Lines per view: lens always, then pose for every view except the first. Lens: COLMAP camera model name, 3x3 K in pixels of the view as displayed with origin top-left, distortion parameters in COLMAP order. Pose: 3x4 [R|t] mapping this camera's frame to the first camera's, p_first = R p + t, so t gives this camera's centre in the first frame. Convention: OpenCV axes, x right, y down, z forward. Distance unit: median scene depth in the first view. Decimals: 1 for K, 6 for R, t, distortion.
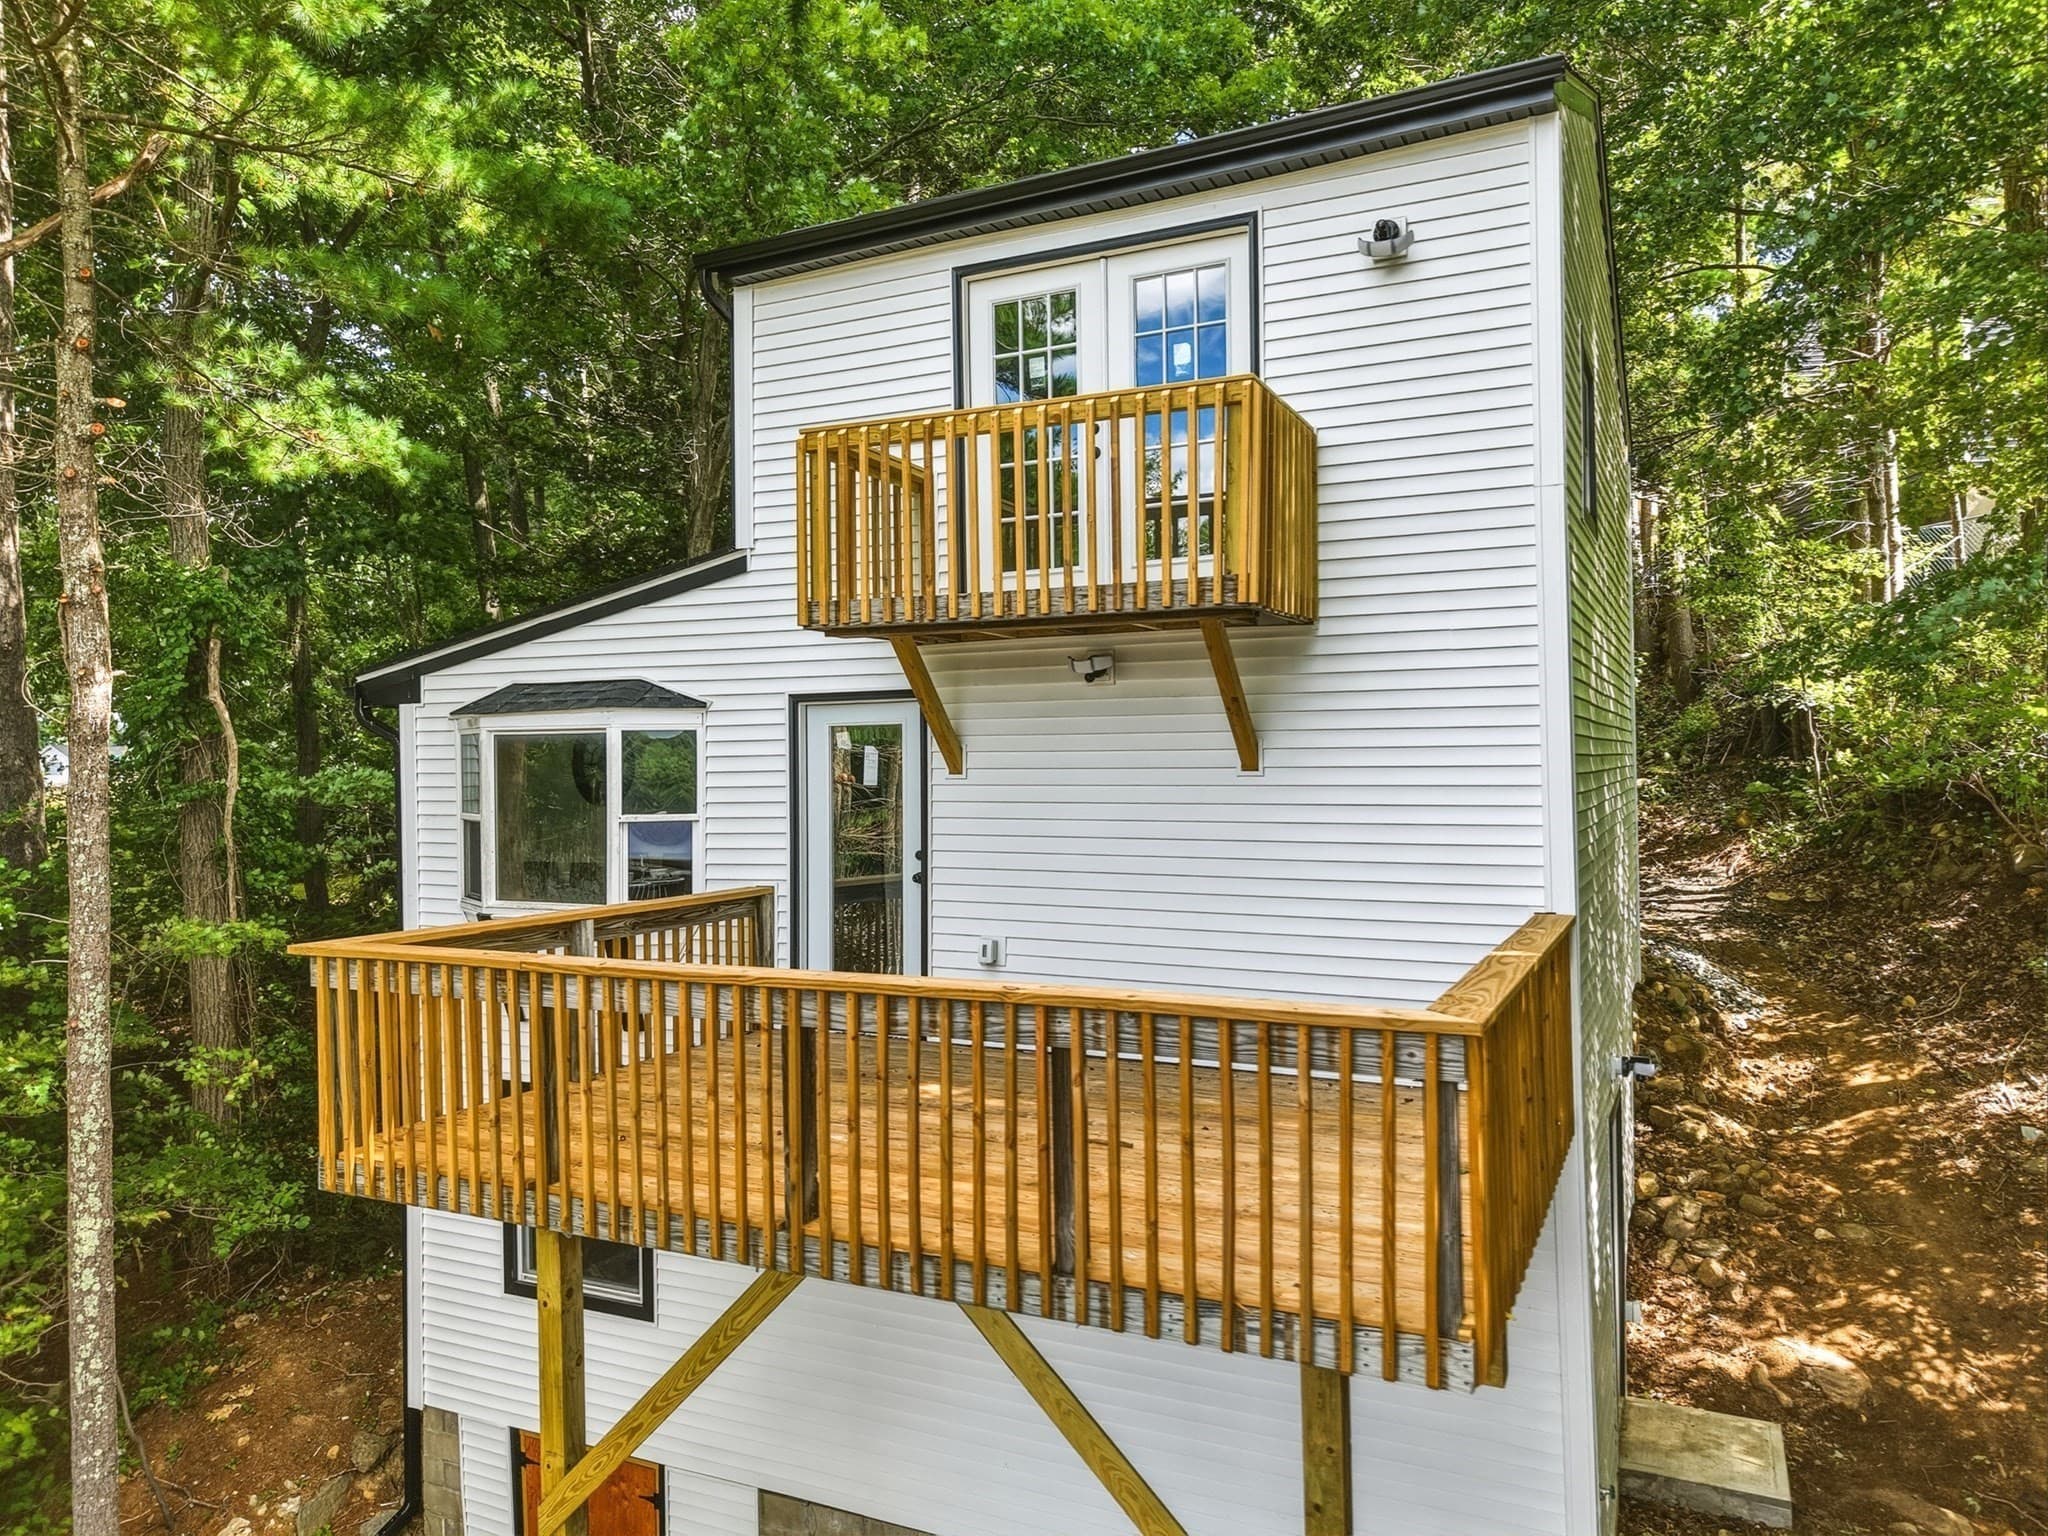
lens RADIAL K [[1328.6, 0, 1036.5], [0, 1328.6, 764.0], [0, 0, 1]] dist [-0.005433, -0.006706]
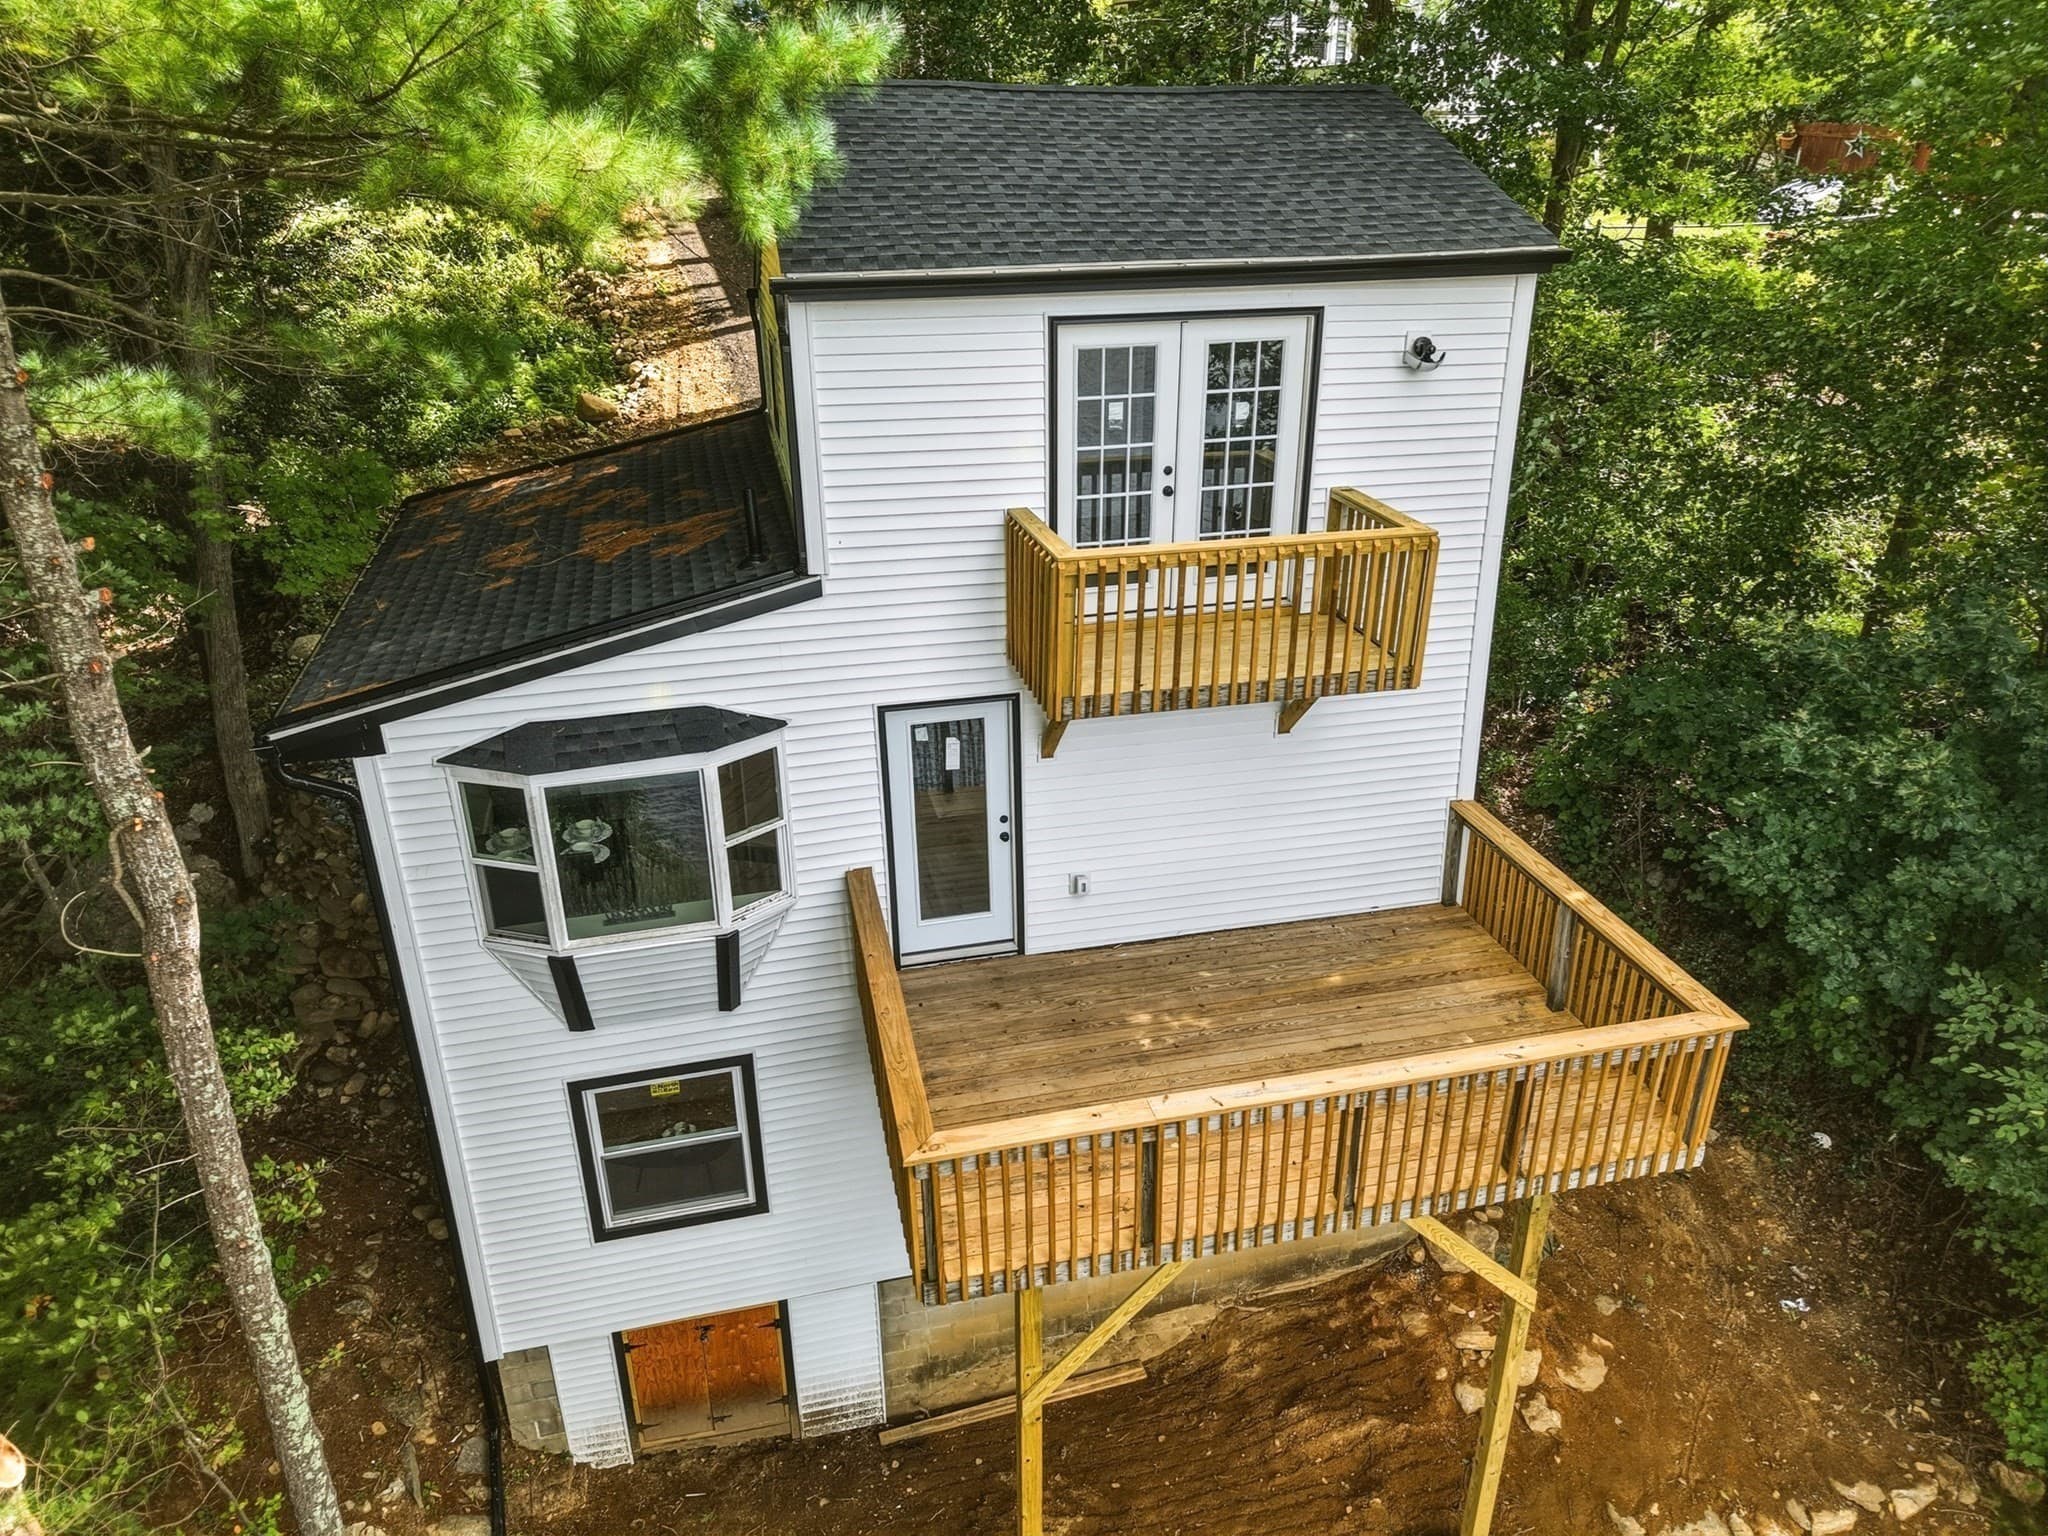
lens RADIAL K [[1328.6, 0, 1032.5], [0, 1328.6, 767.6], [0, 0, 1]] dist [-0.005433, -0.006706]
pose [[0.792076, -0.243902, 0.559578, -0.700913], [0.003663, 0.918589, 0.395198, -0.430974], [-0.610412, -0.310977, 0.728485, 0.122975]]
